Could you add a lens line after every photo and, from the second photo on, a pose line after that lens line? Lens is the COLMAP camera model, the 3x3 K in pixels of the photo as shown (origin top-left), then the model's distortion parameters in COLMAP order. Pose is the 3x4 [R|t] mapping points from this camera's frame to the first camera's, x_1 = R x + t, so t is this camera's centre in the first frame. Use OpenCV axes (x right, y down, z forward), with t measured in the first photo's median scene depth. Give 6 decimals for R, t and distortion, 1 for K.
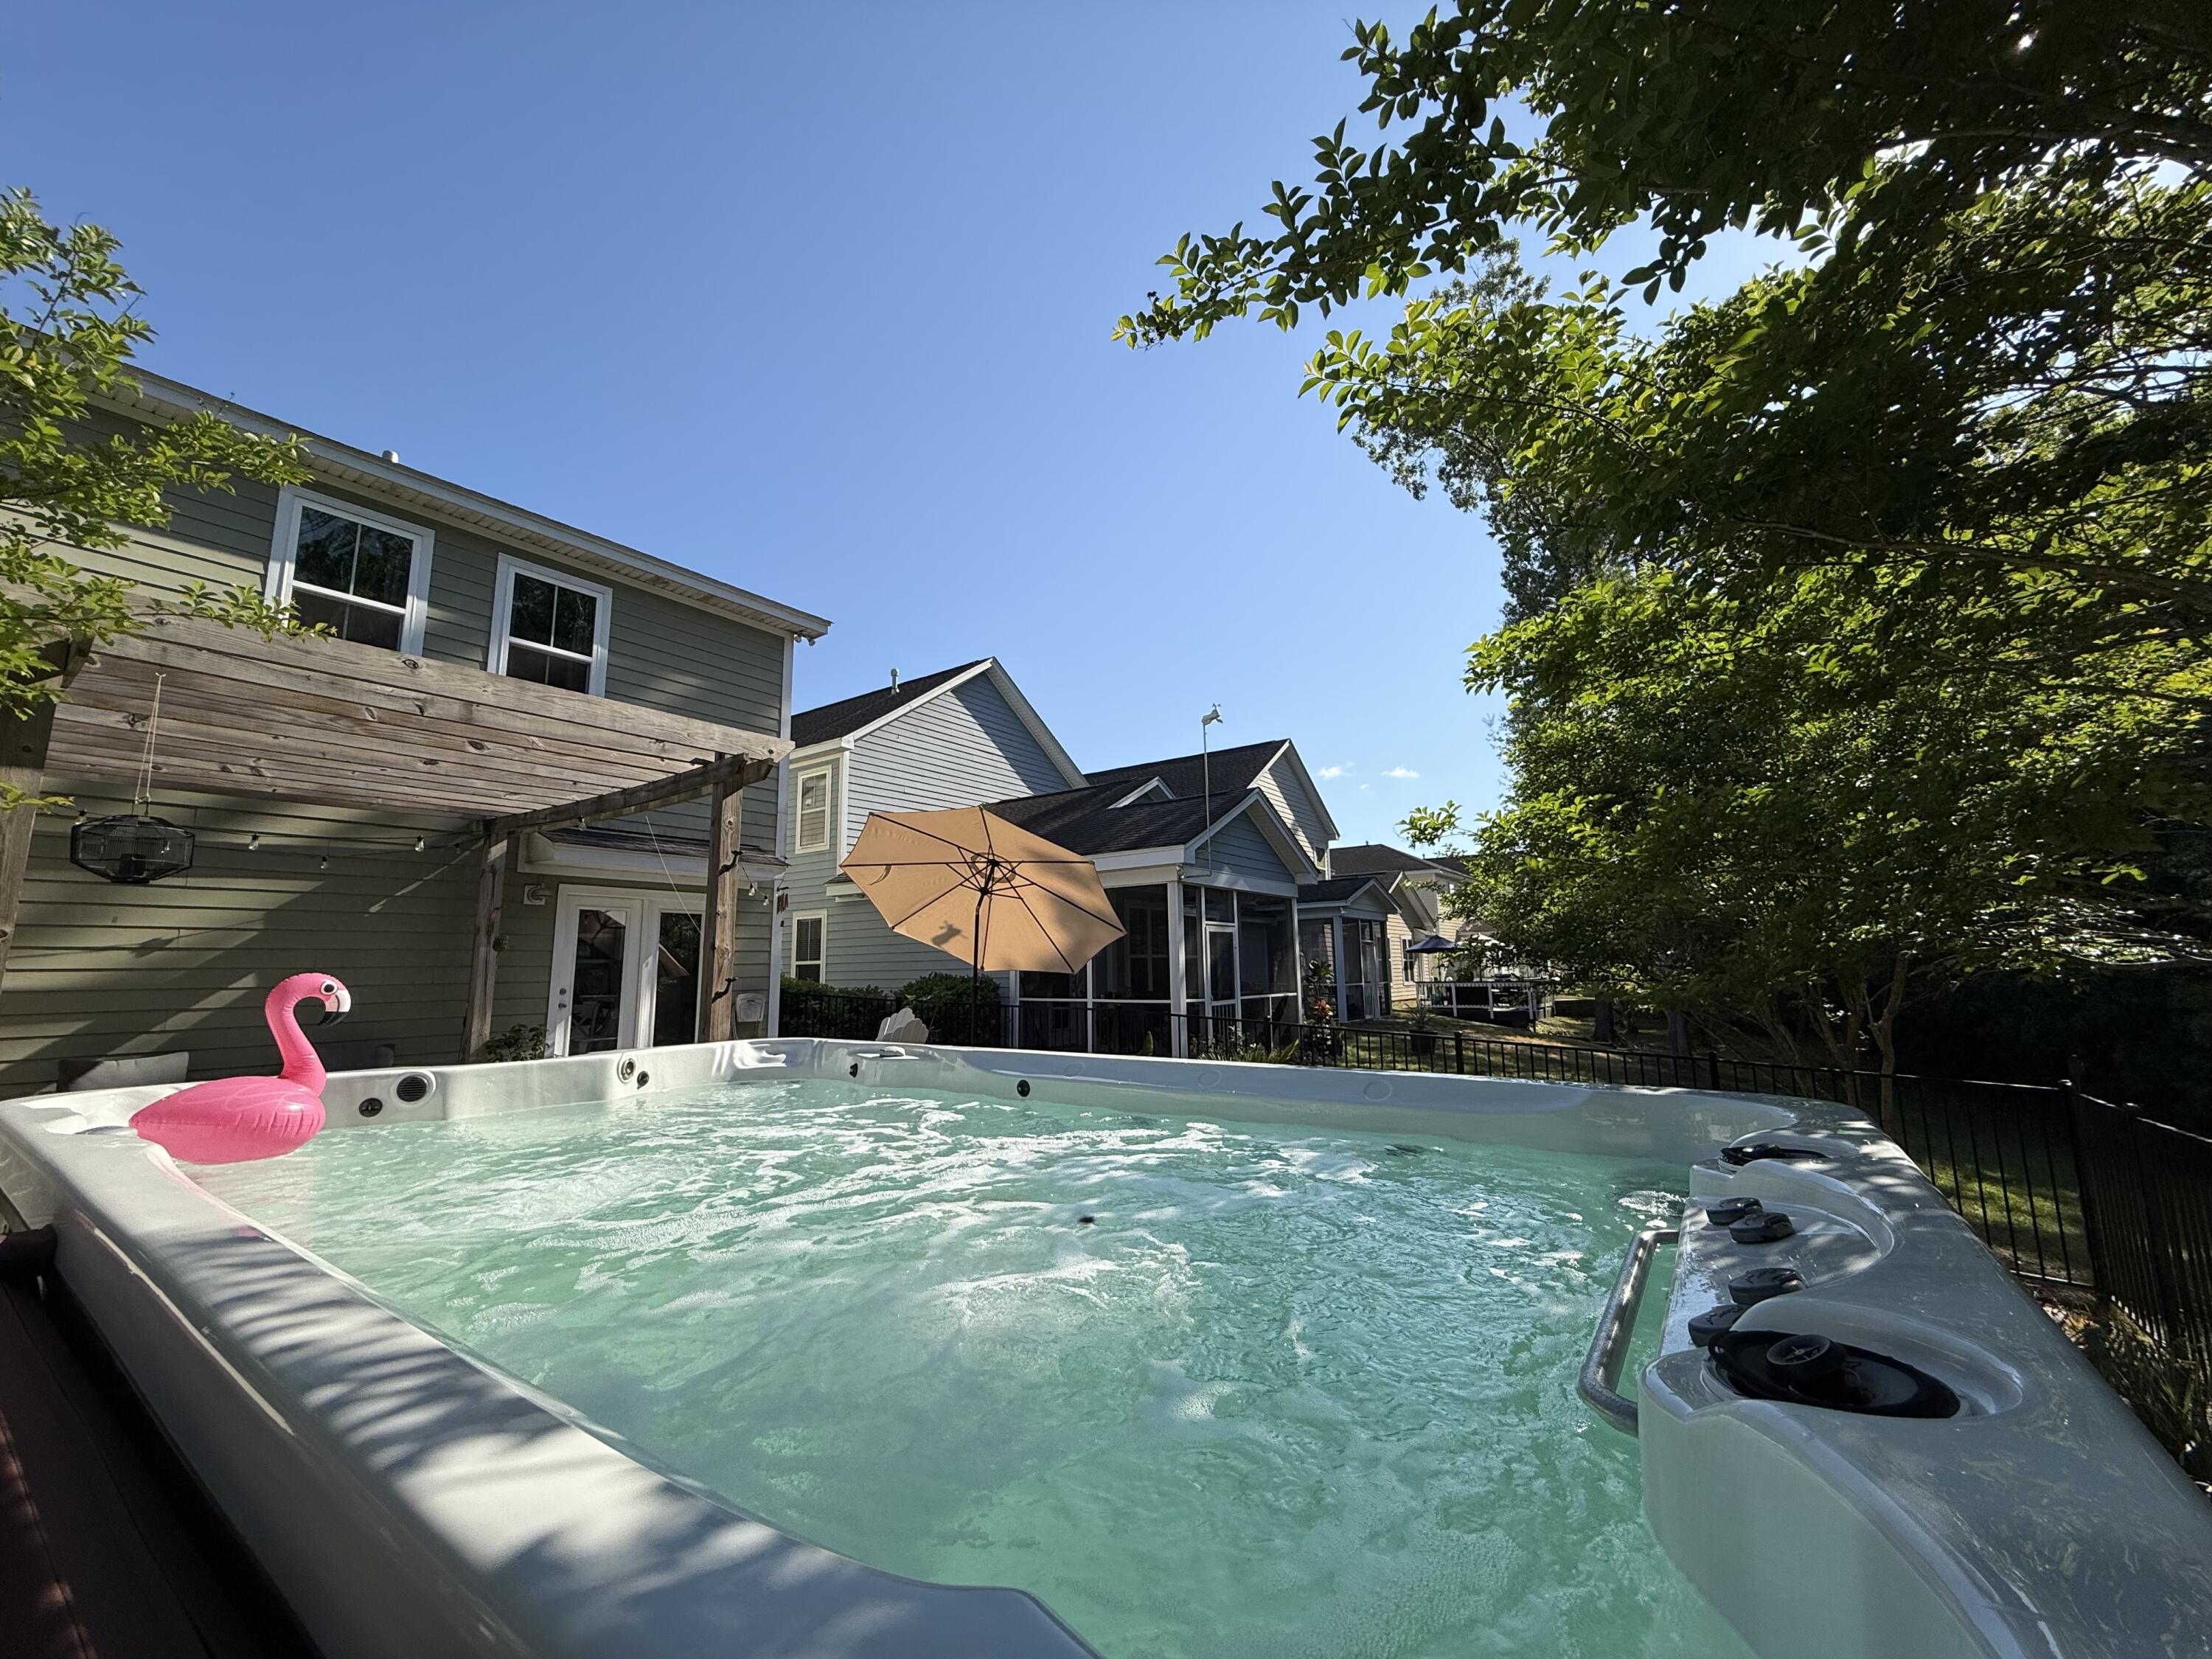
lens RADIAL K [[880.0, 0, 1101.9], [0, 880.0, 825.0], [0, 0, 1]] dist [-0.002265, -0.000053]
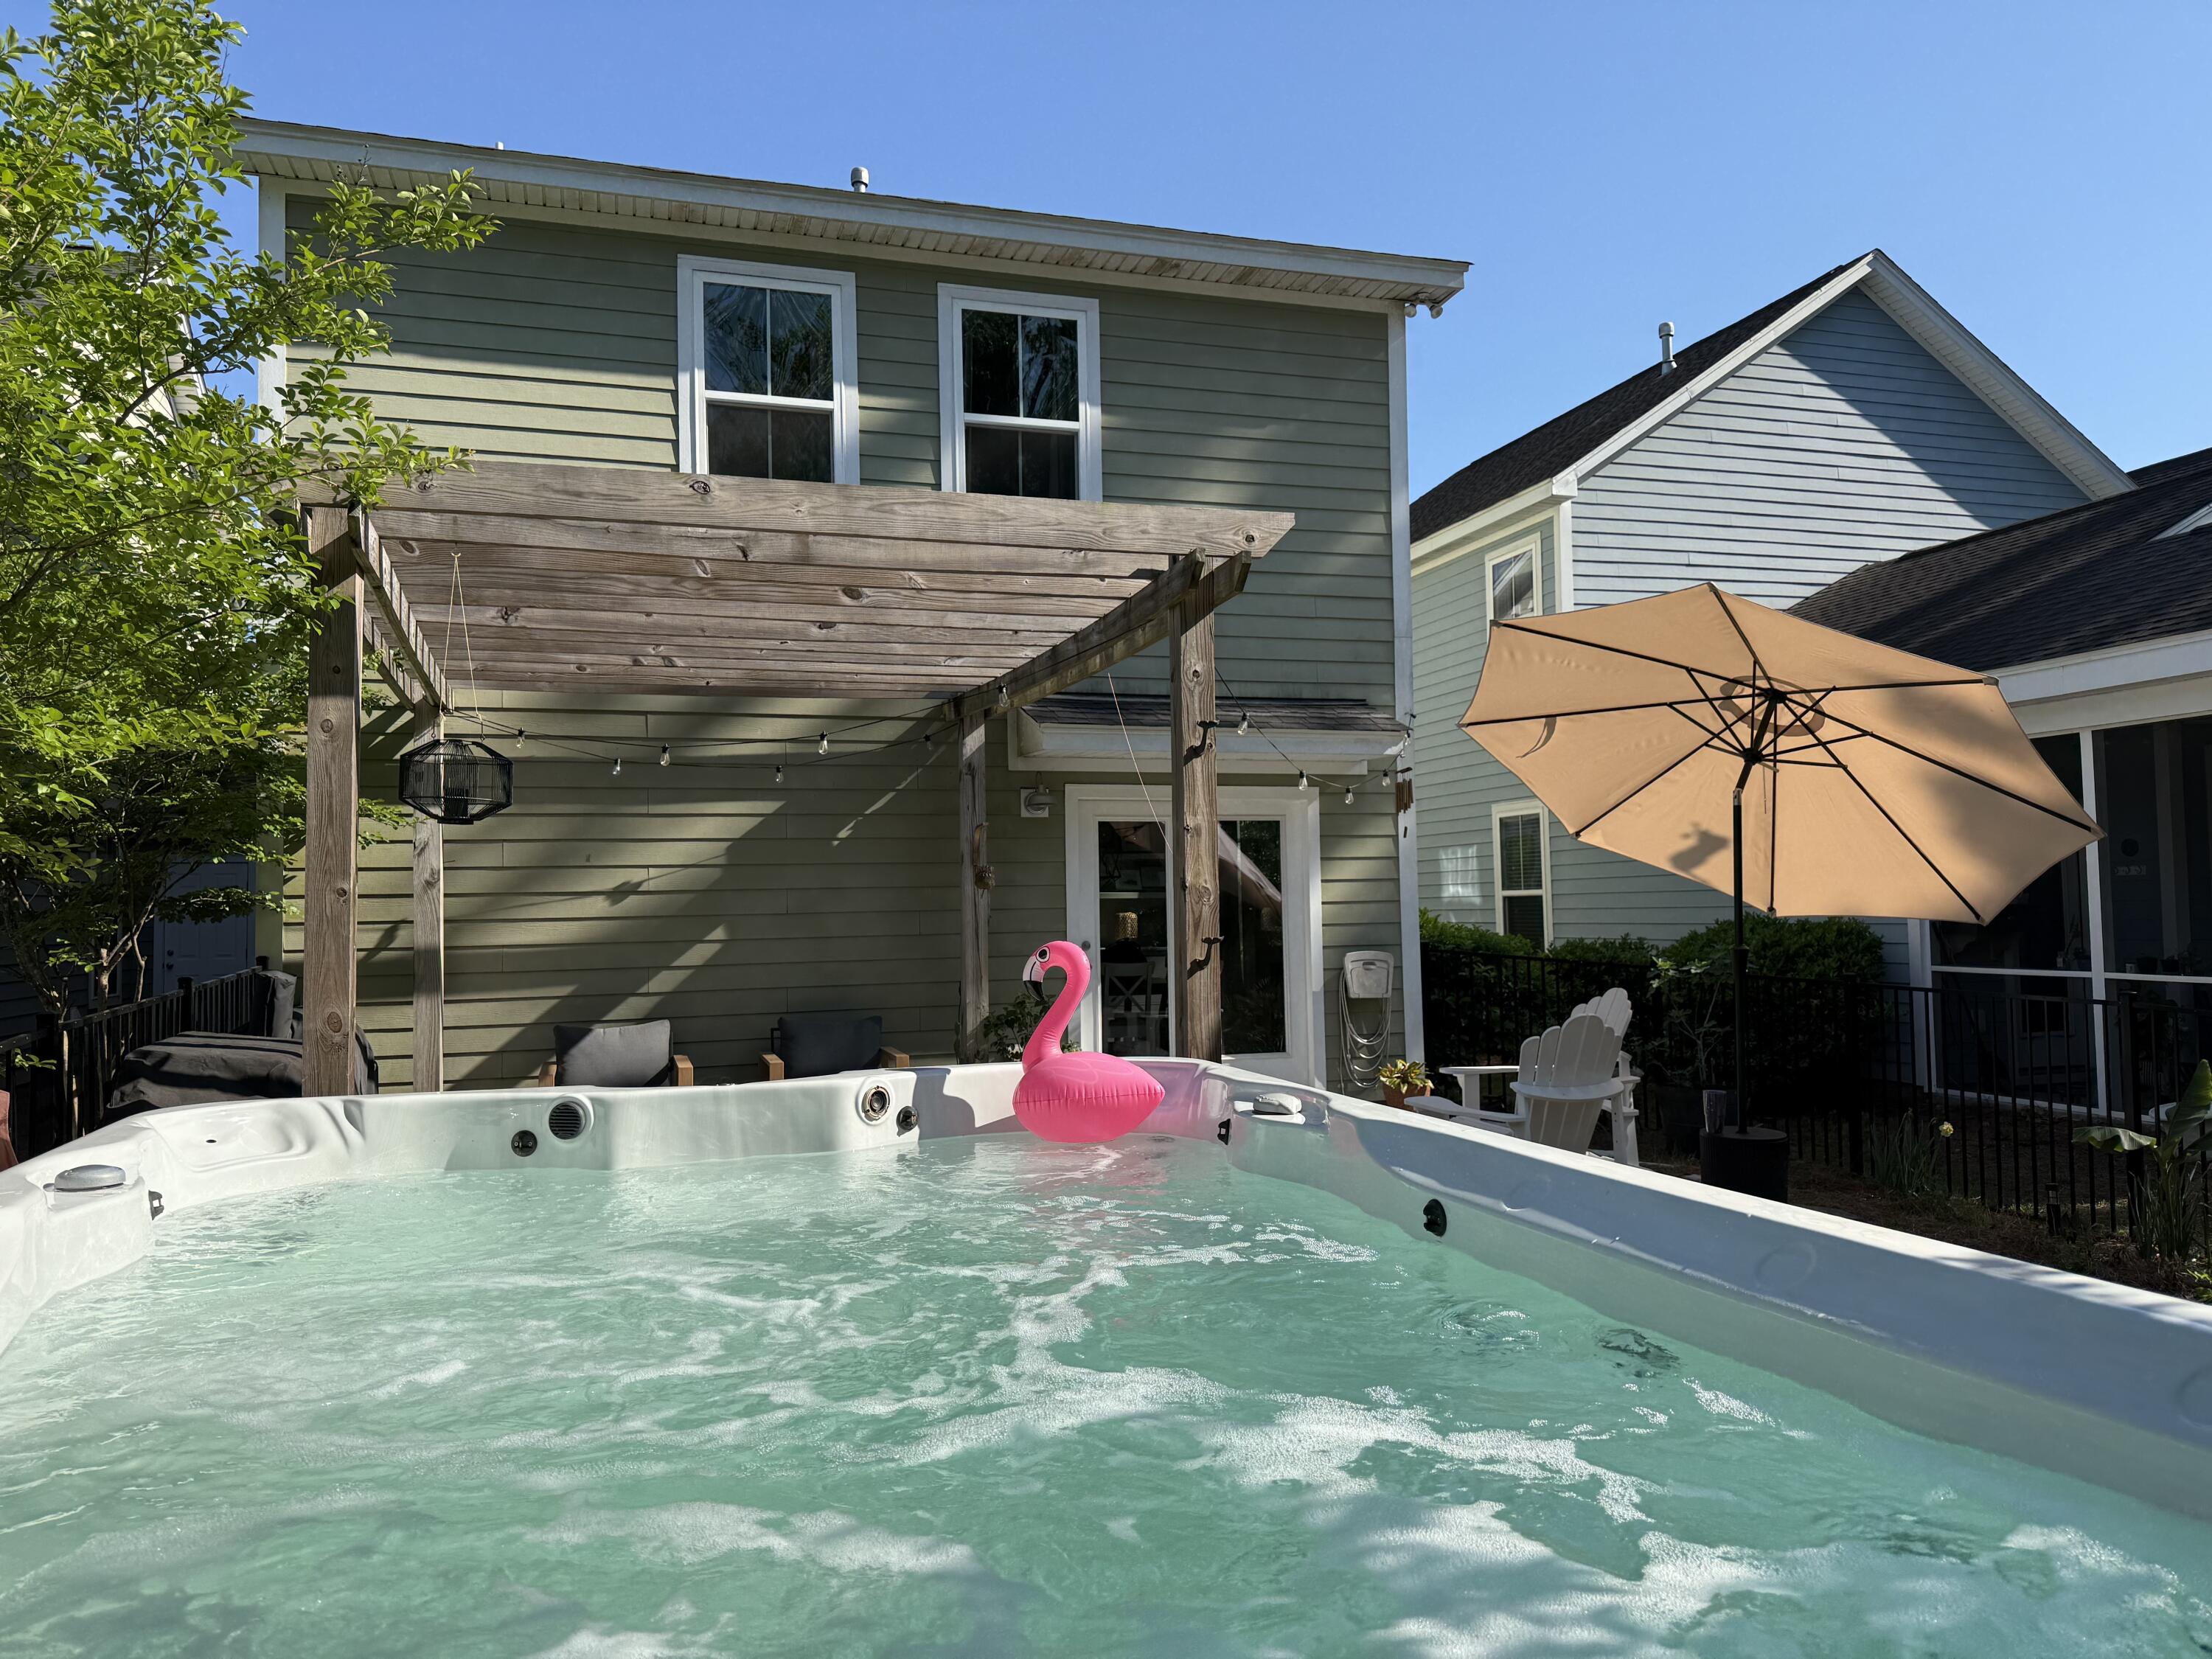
lens RADIAL K [[1540.6, 0, 1101.4], [0, 1540.6, 849.7], [0, 0, 1]] dist [0.056373, -0.014382]
pose [[0.801044, -0.023716, -0.598135, 0.094372], [0.103612, 0.989626, 0.099522, 0.003763], [0.589570, -0.141696, 0.795192, 0.100643]]
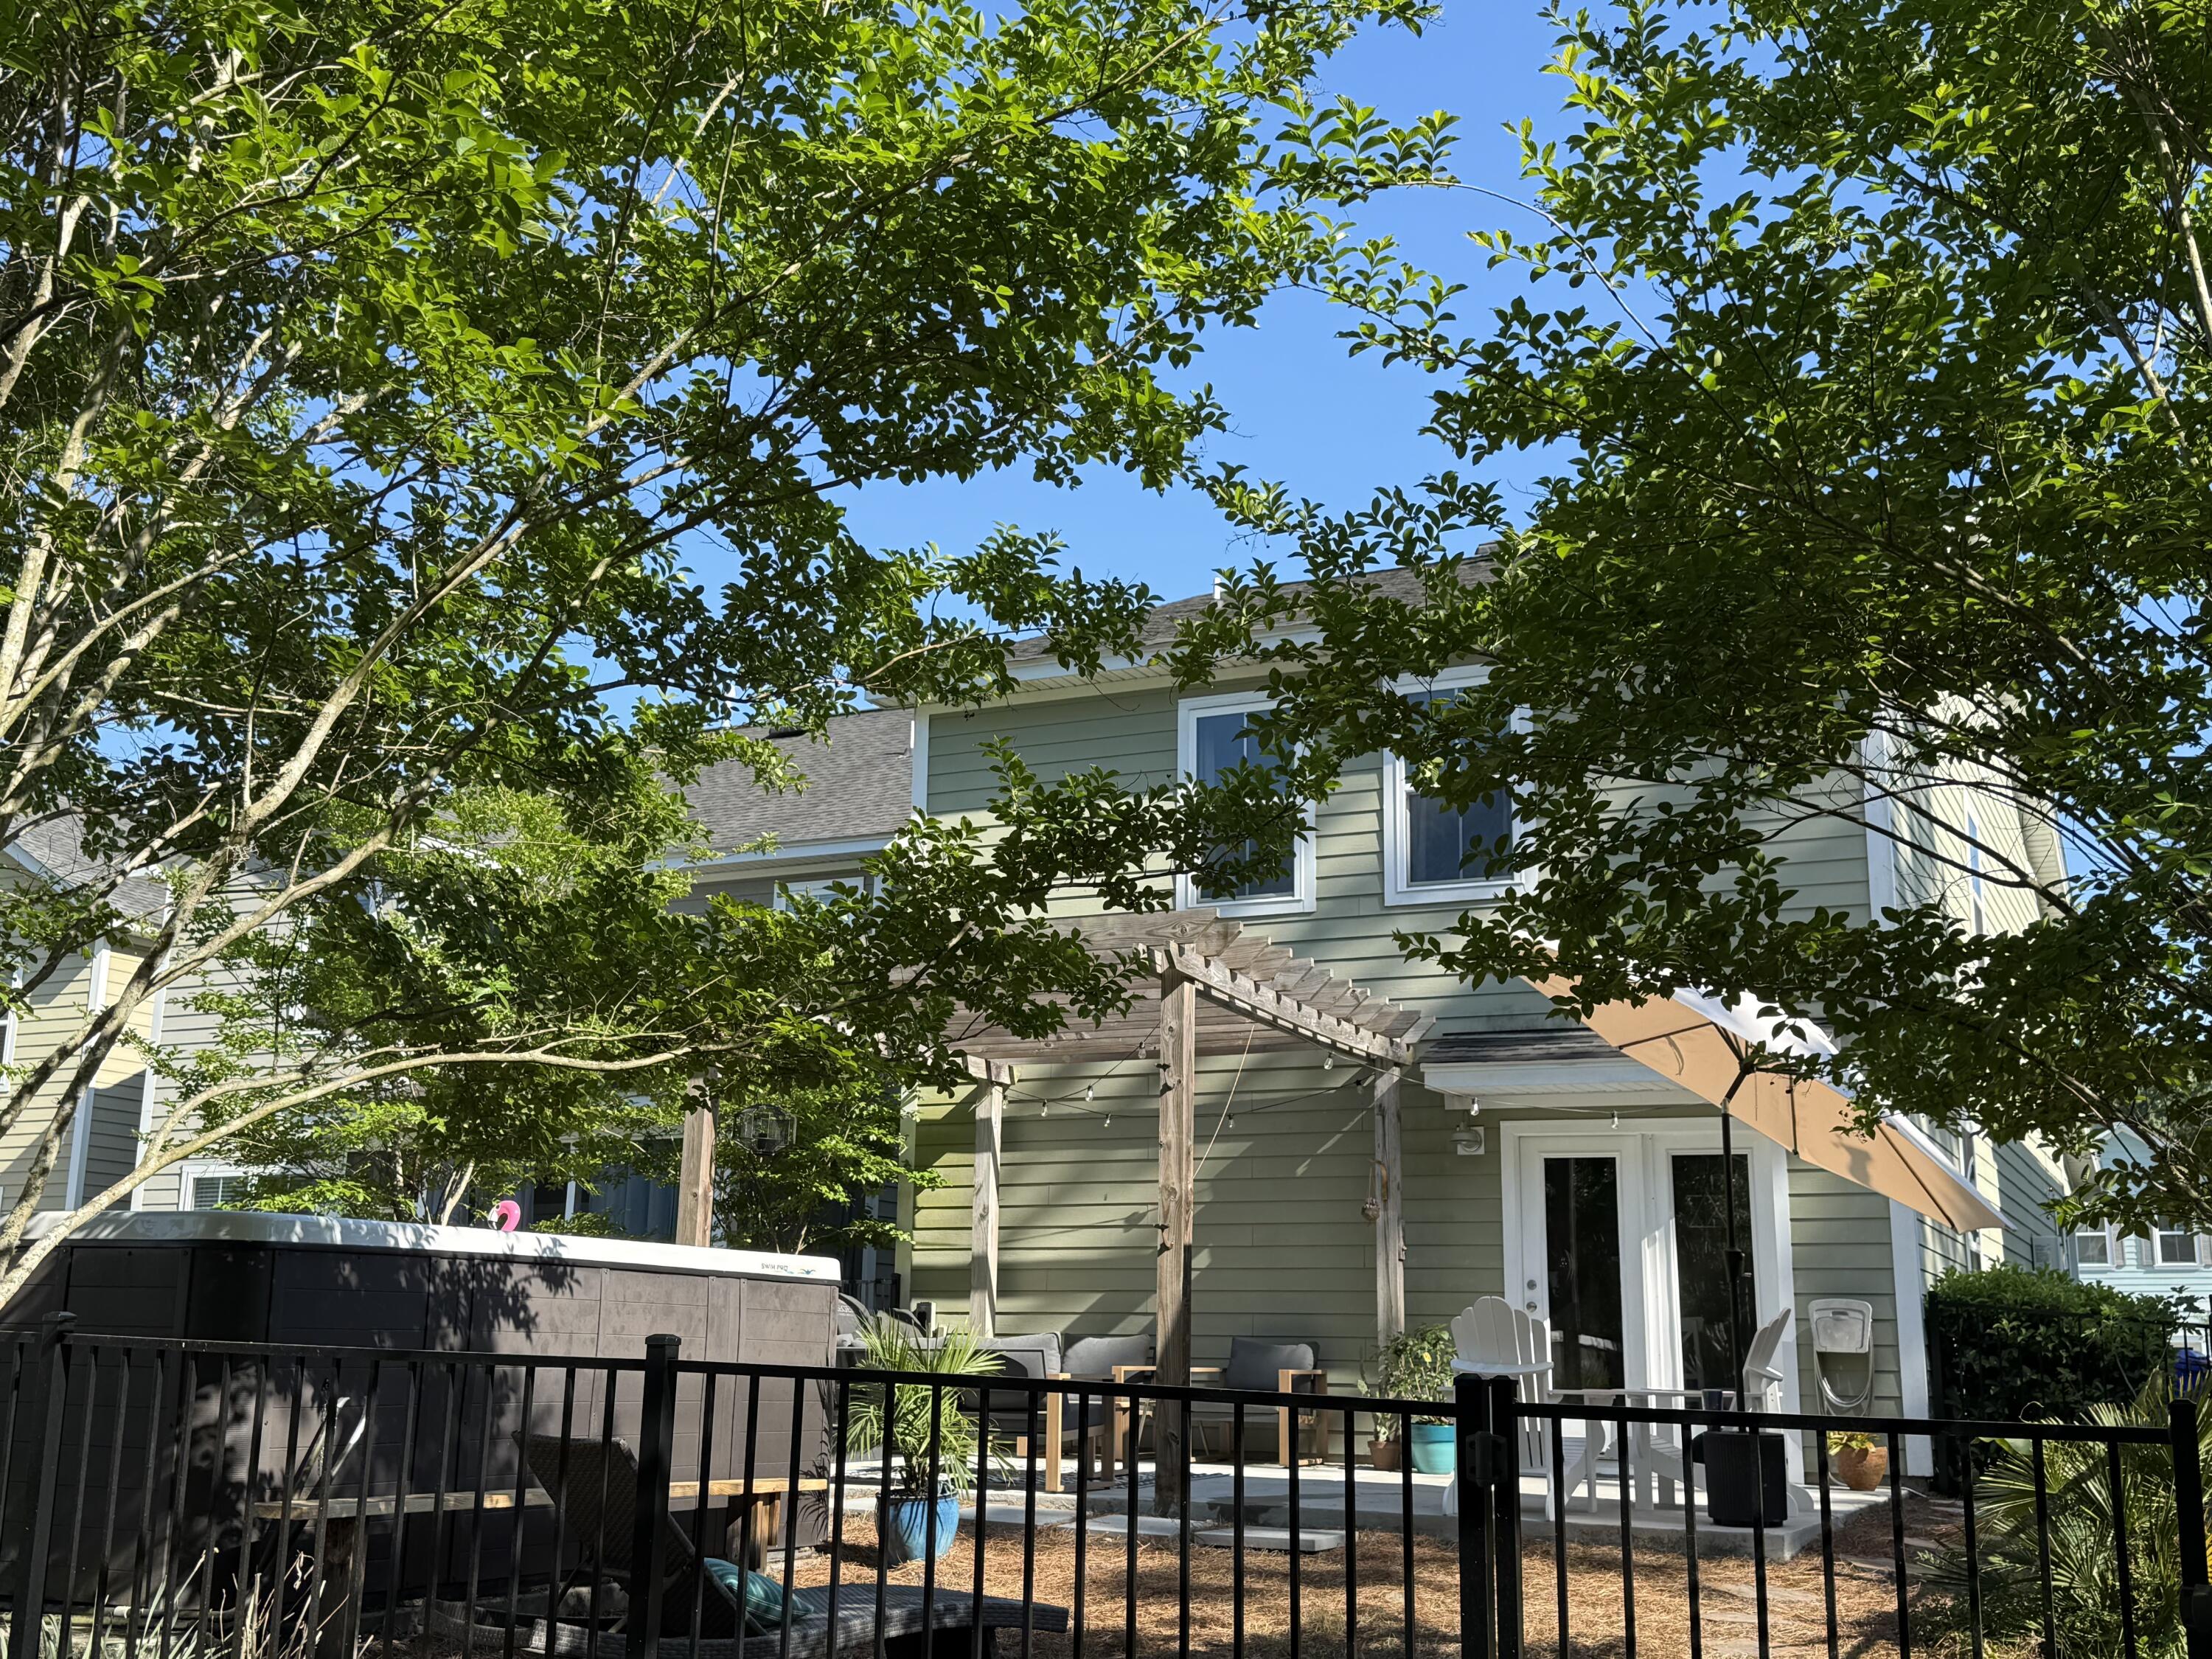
lens RADIAL K [[2385.1, 0, 1107.8], [0, 2385.1, 828.3], [0, 0, 1]] dist [-0.012030, 0.000000]
pose [[0.123300, -0.173296, -0.977121, 1.193133], [0.148060, 0.976826, -0.154560, 0.088733], [0.981262, -0.125616, 0.146100, 0.493562]]
